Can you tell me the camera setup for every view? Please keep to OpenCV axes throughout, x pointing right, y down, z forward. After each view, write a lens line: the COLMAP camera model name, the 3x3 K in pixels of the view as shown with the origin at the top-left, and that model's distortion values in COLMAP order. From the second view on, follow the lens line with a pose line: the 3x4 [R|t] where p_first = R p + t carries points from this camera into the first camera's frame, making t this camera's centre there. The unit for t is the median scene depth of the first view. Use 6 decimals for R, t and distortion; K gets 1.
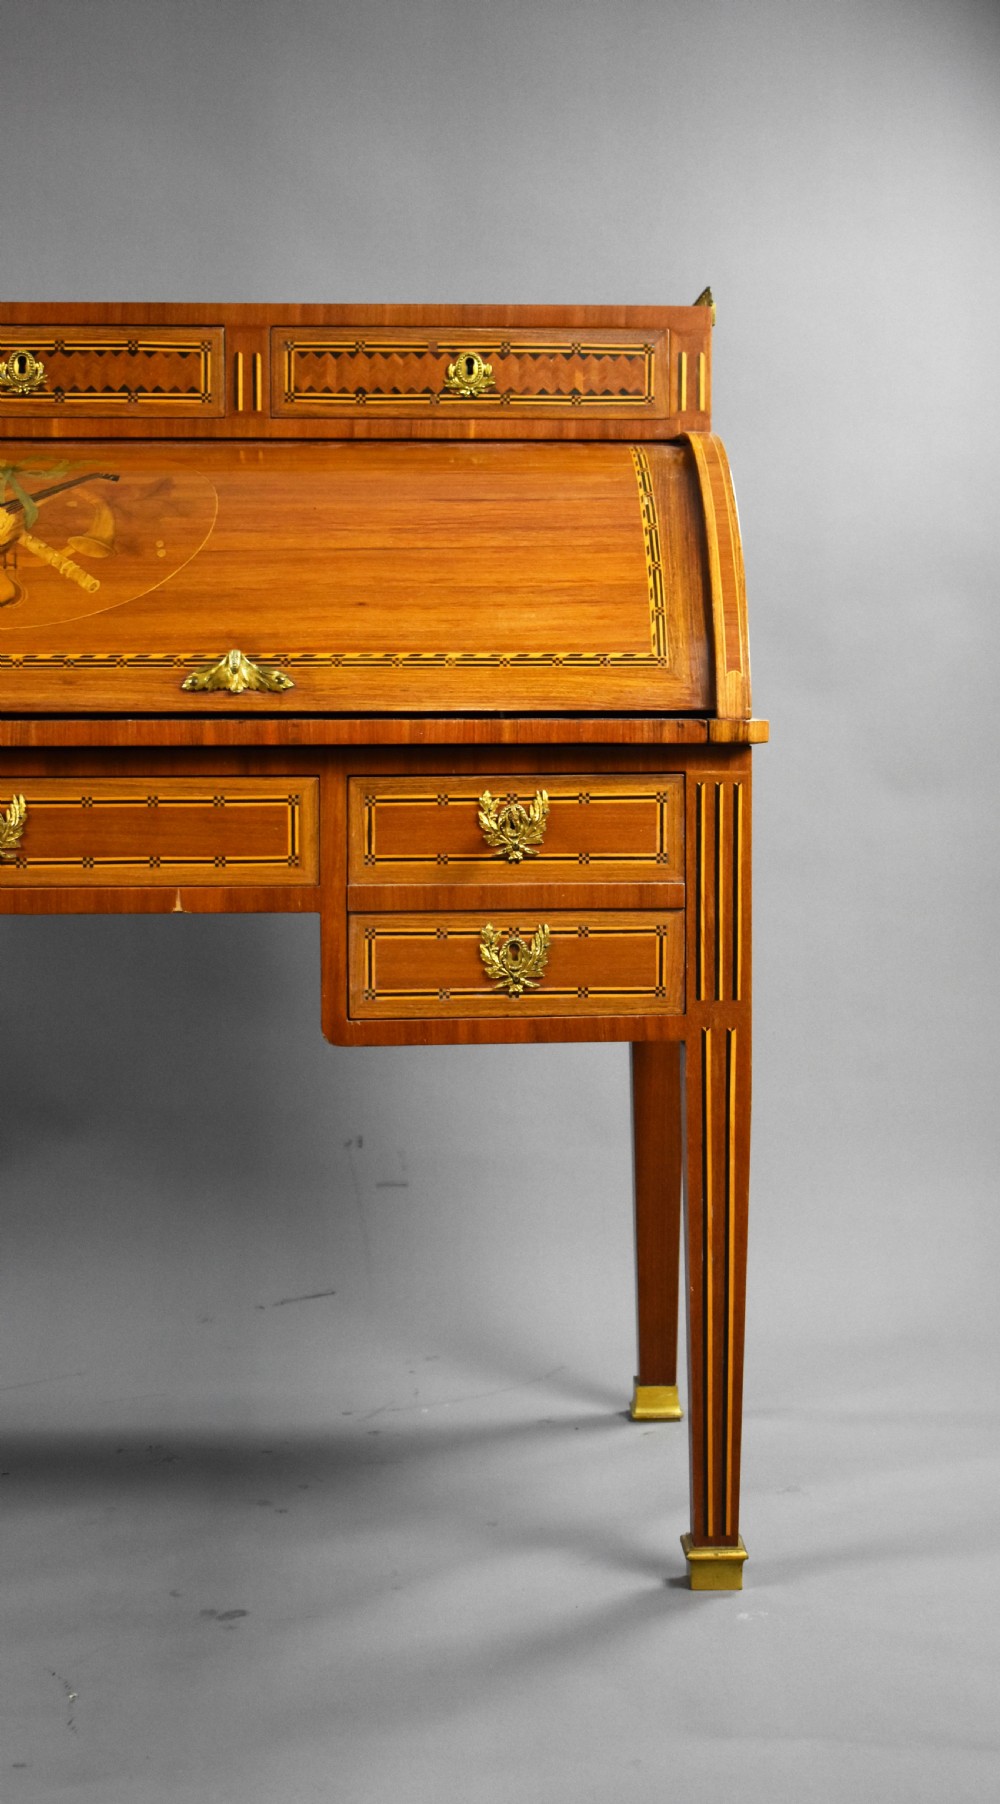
lens RADIAL K [[2772.1, 0, 500.0], [0, 2772.1, 902.0], [0, 0, 1]] dist [-0.013337, -0.053071]
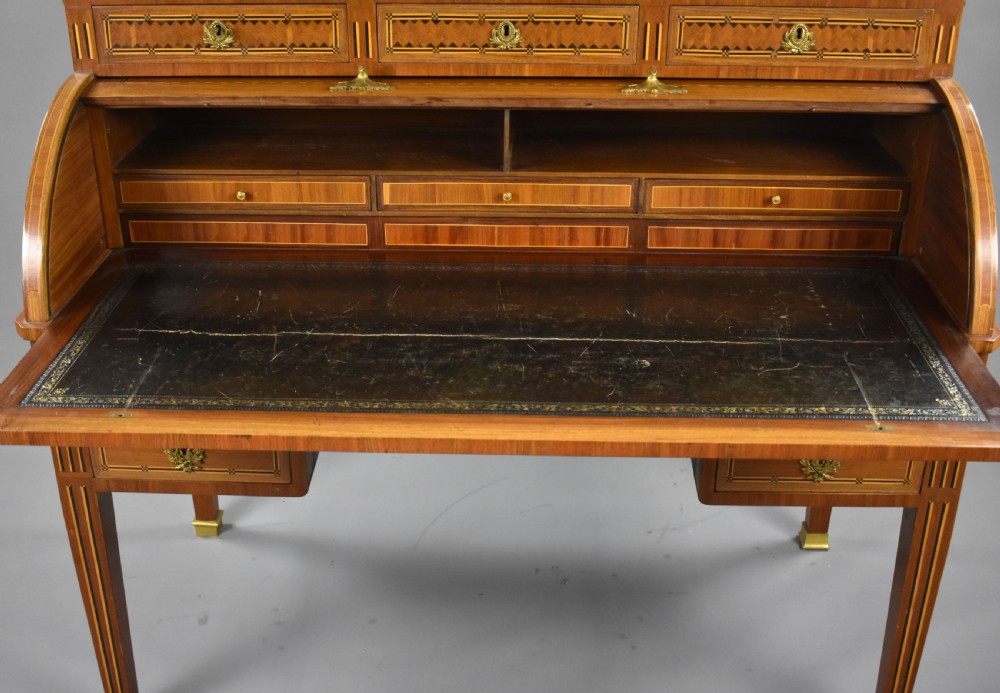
lens RADIAL K [[1156.1, 0, 483.9], [0, 1156.1, 321.5], [0, 0, 1]] dist [-0.058780, 0.005897]
pose [[0.996025, 0.036419, -0.081286, -0.136824], [-0.005655, 0.936606, 0.350338, -0.286828], [0.088892, -0.348485, 0.933090, 0.372201]]
